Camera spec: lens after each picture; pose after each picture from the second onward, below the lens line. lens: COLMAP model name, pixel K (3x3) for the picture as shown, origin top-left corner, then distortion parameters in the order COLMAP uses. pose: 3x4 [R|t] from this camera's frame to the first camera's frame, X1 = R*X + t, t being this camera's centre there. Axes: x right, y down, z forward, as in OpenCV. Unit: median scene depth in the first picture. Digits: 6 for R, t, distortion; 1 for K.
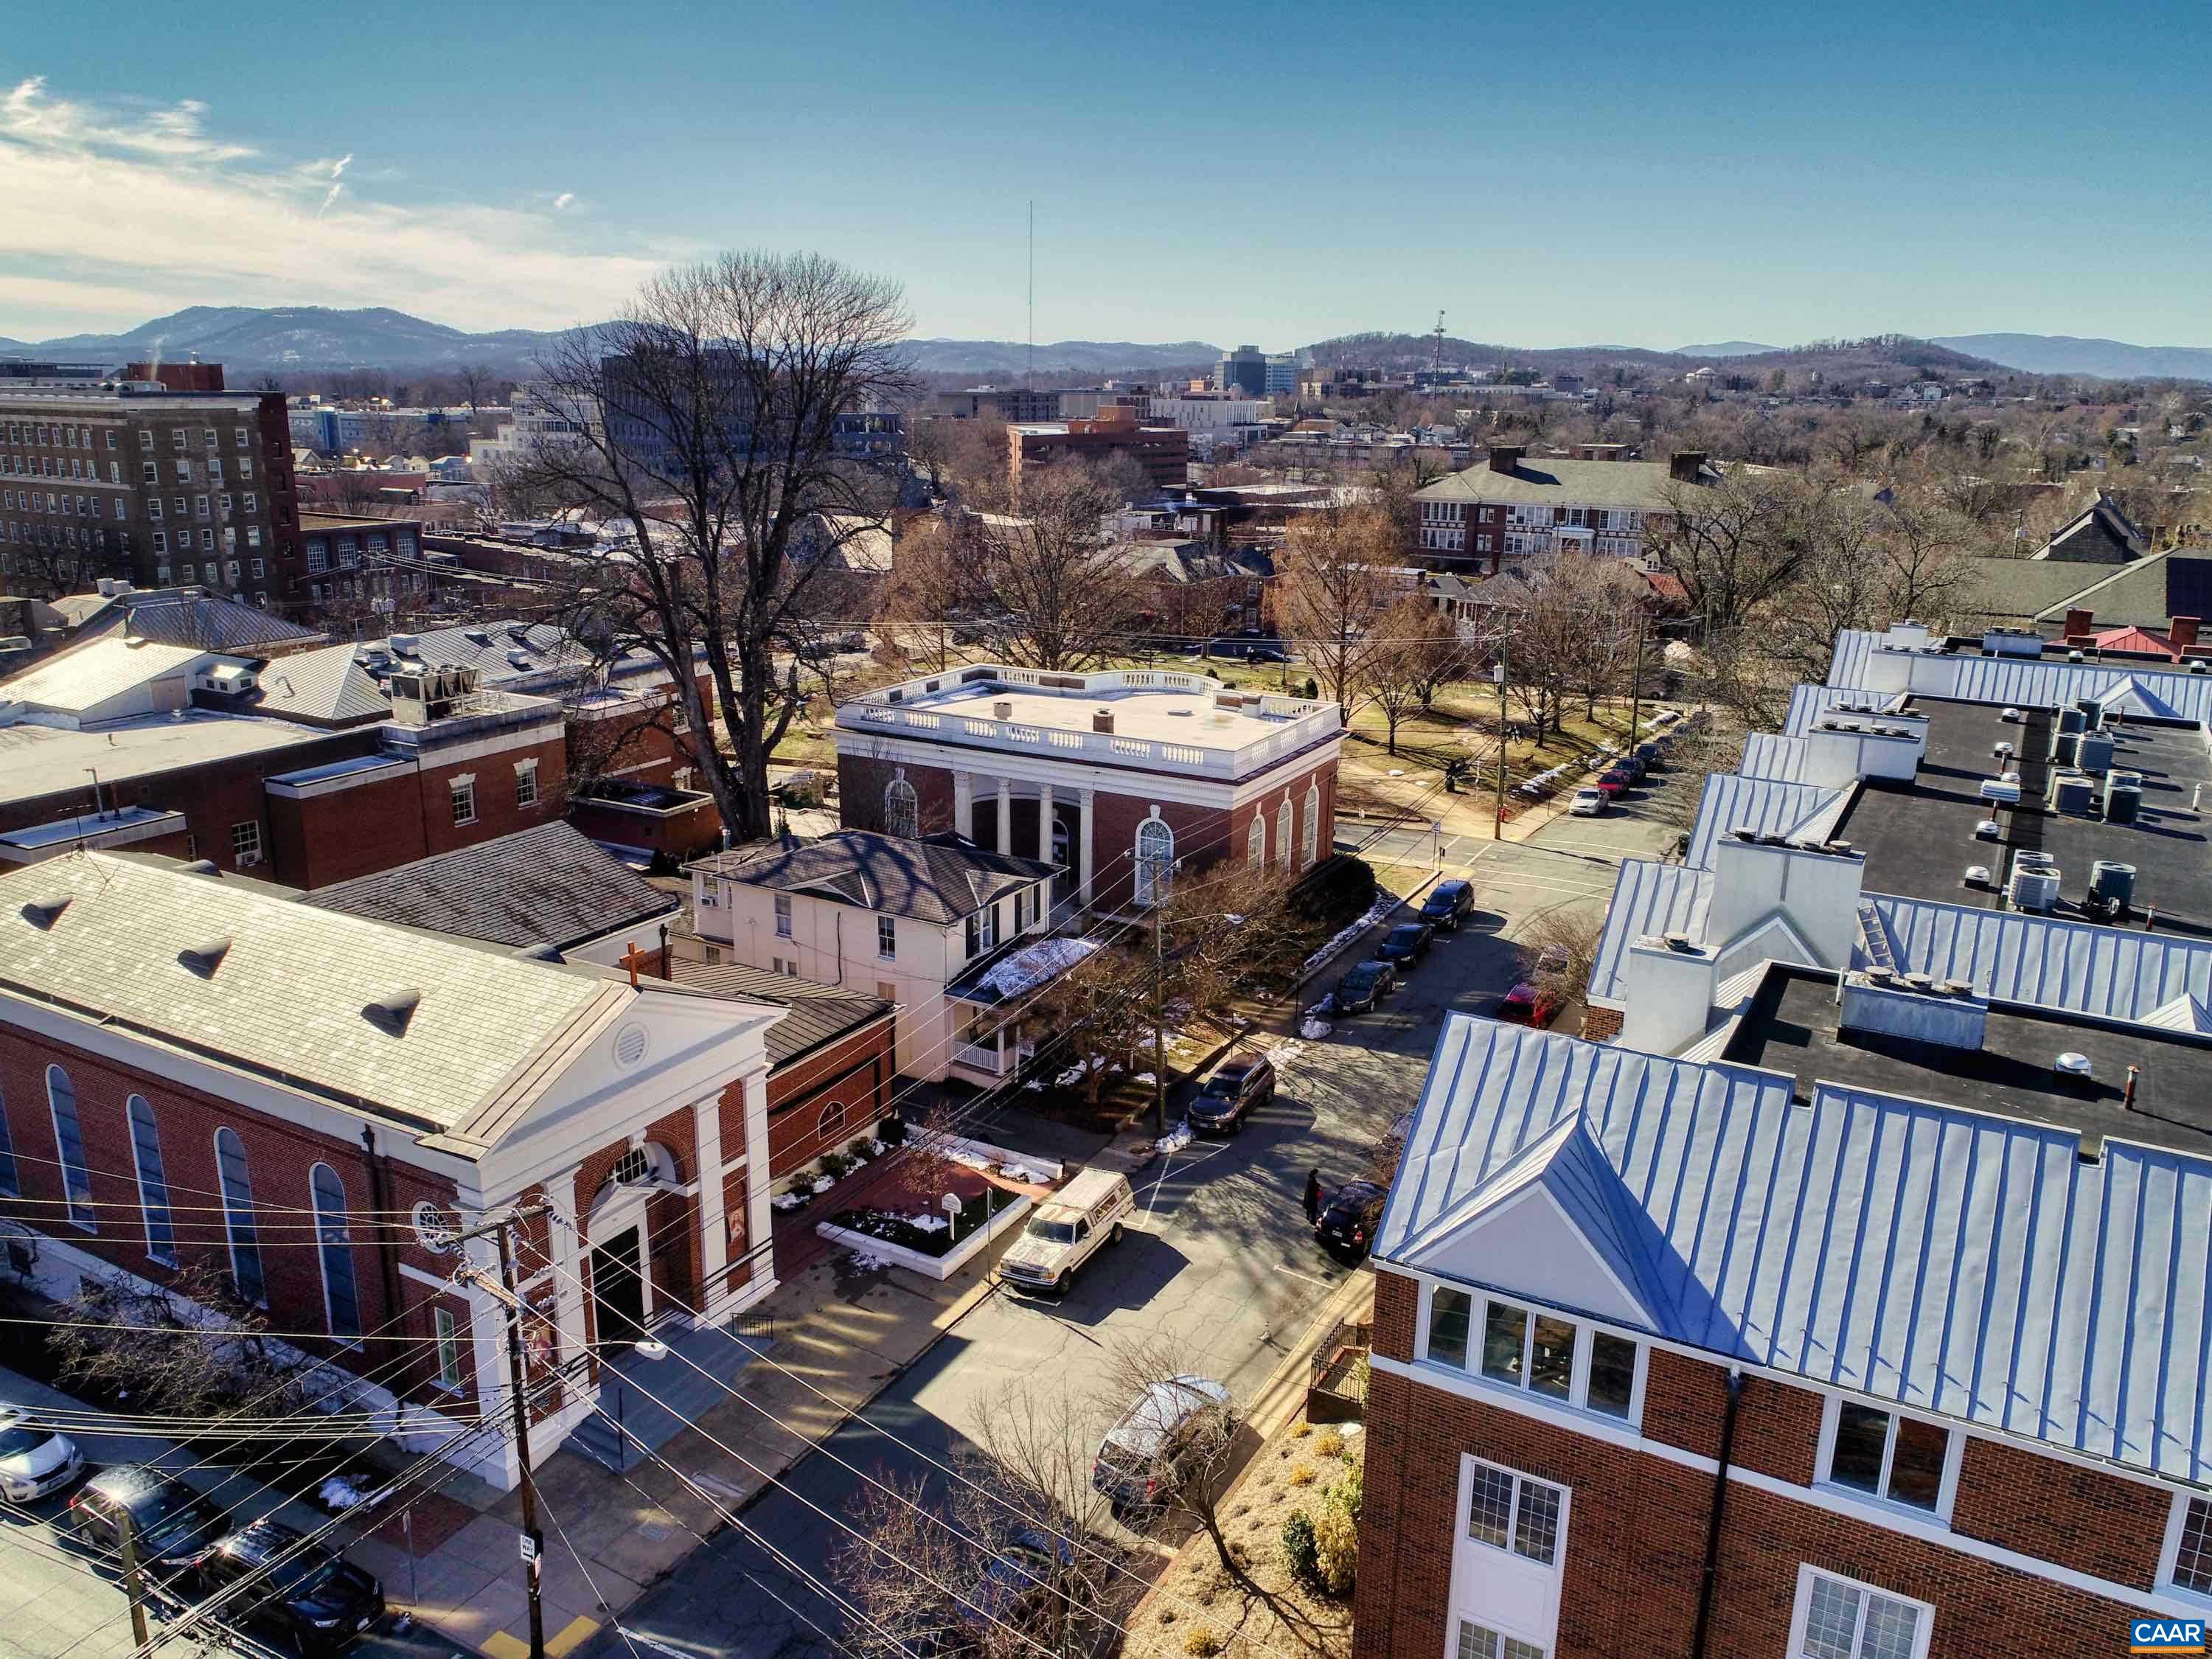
lens RADIAL K [[1648.3, 0, 1108.5], [0, 1648.3, 829.1], [0, 0, 1]] dist [-0.005606, -0.001255]
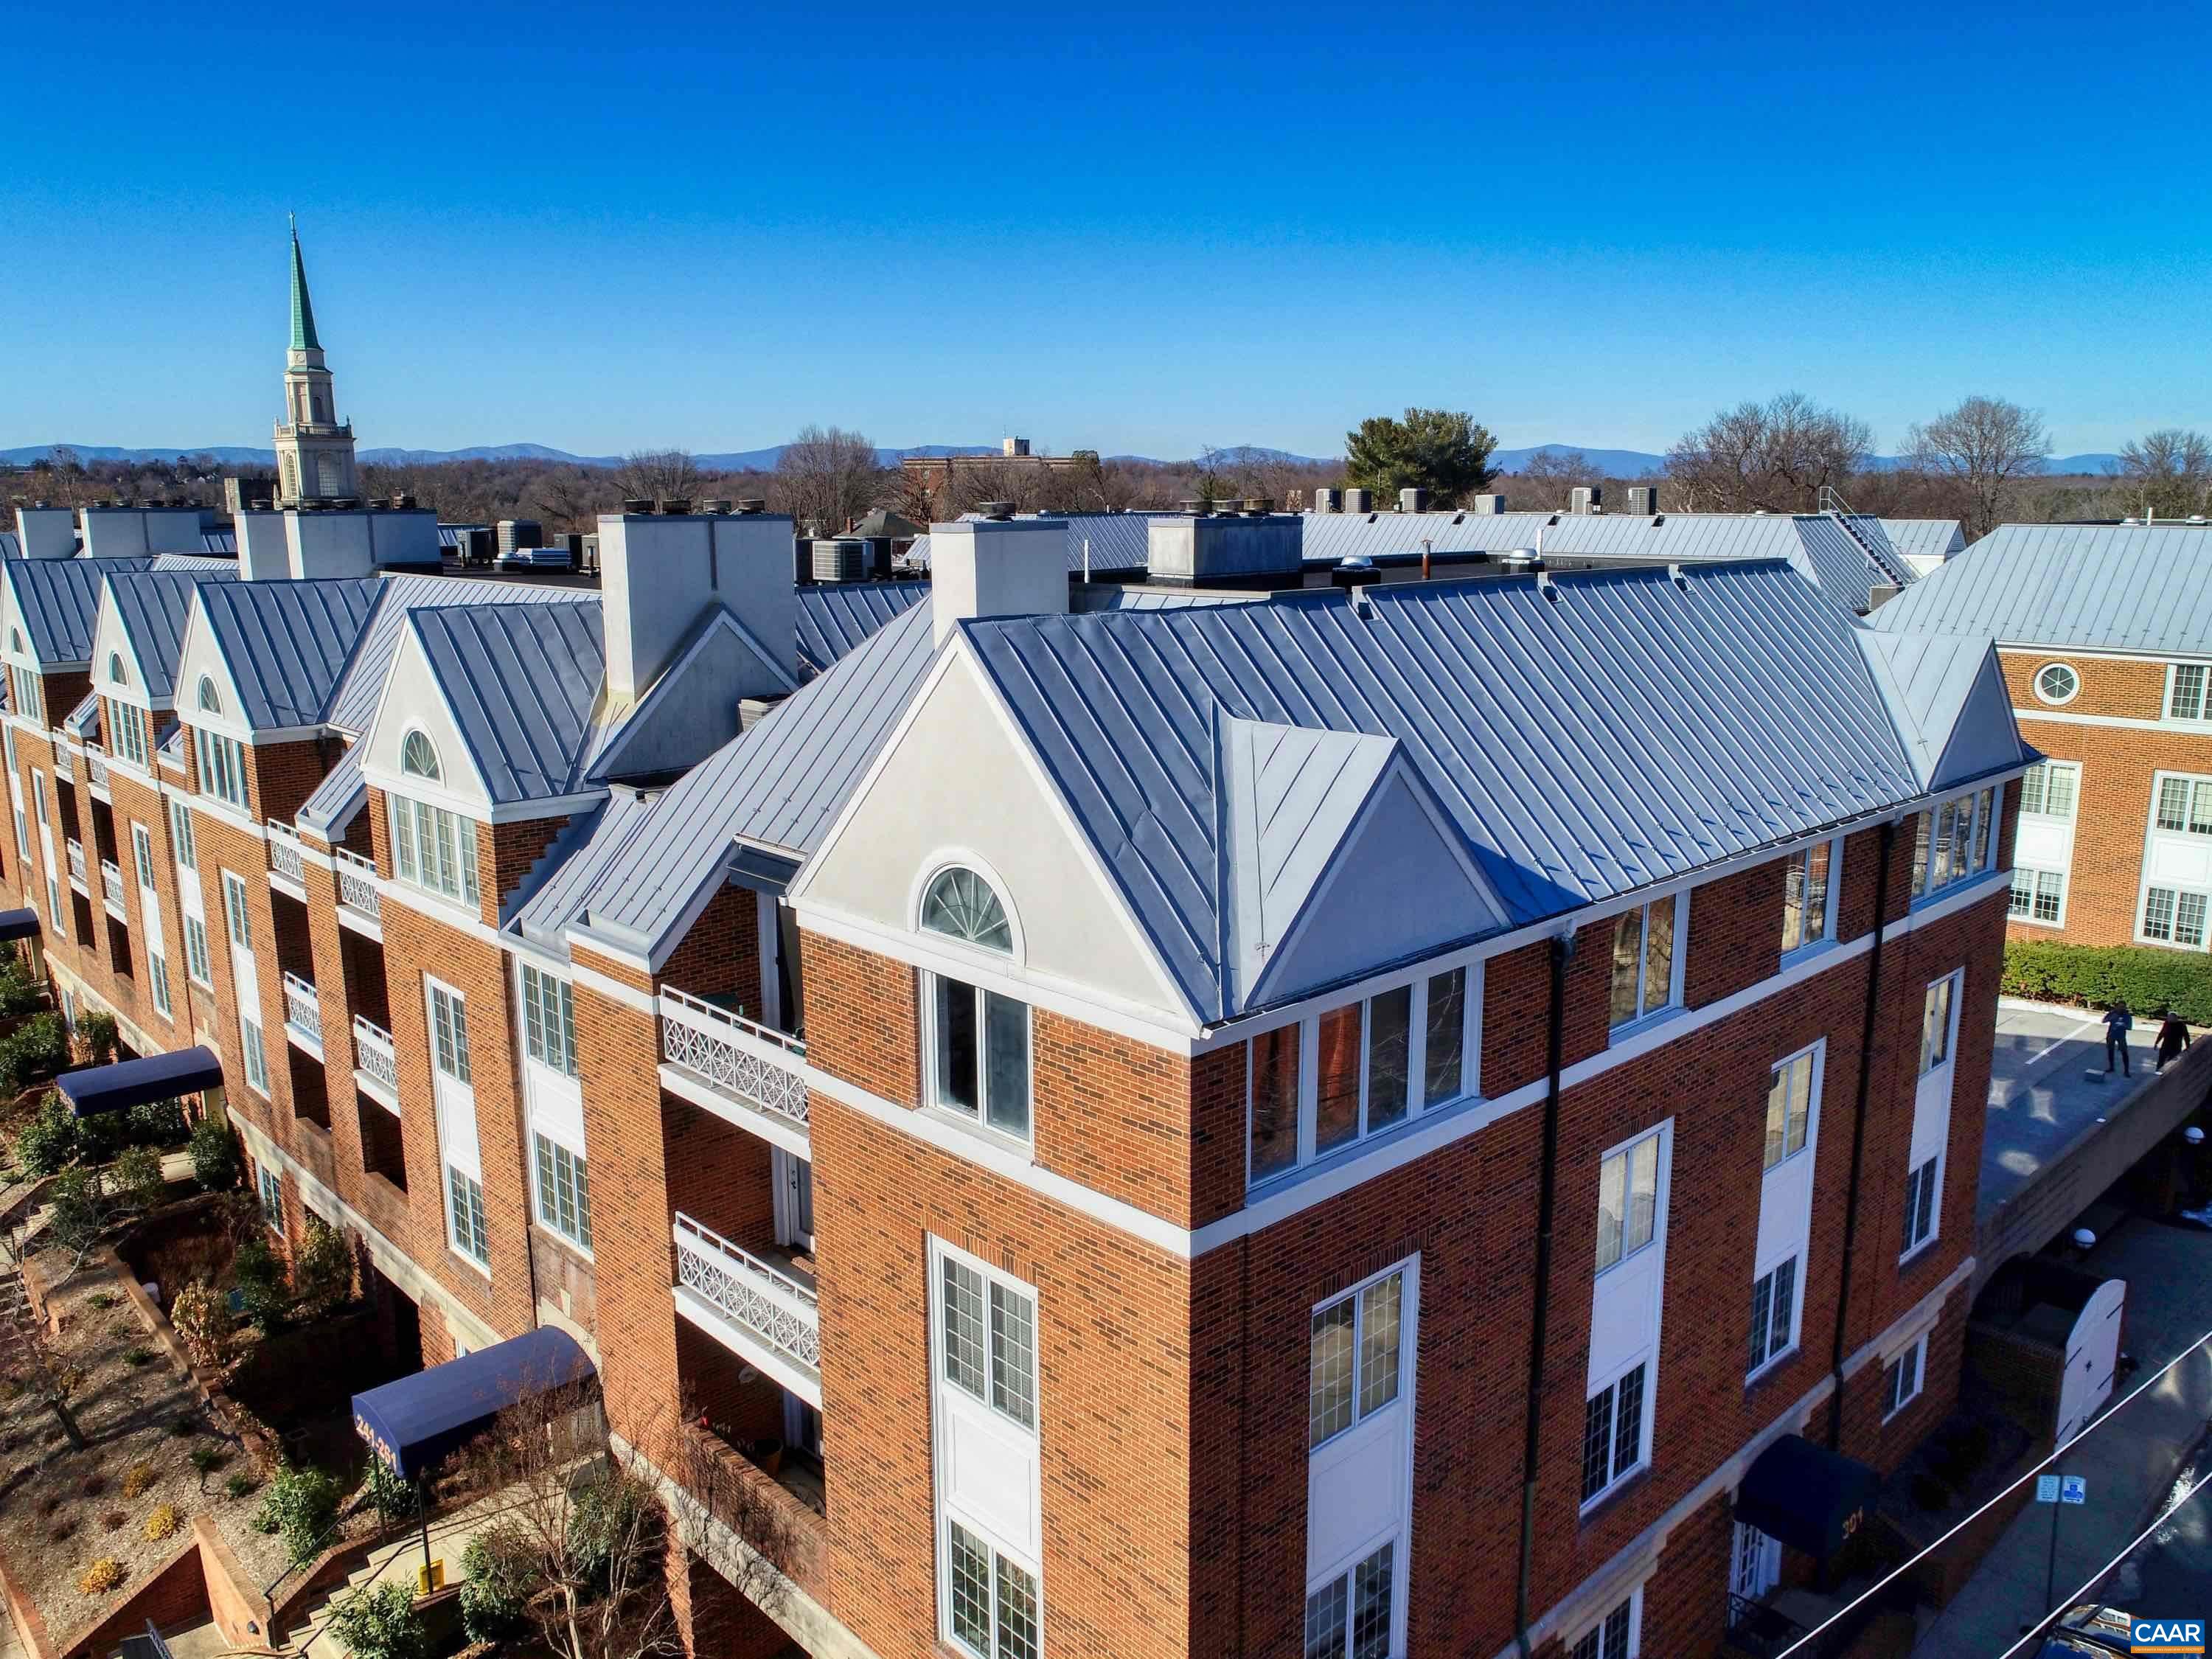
lens RADIAL K [[1648.3, 0, 1110.2], [0, 1648.3, 833.6], [0, 0, 1]] dist [-0.005606, -0.001255]
pose [[0.286319, -0.208246, 0.935230, -0.323175], [0.259853, 0.956389, 0.133404, 0.134140], [-0.922224, 0.204827, 0.327946, 0.895233]]
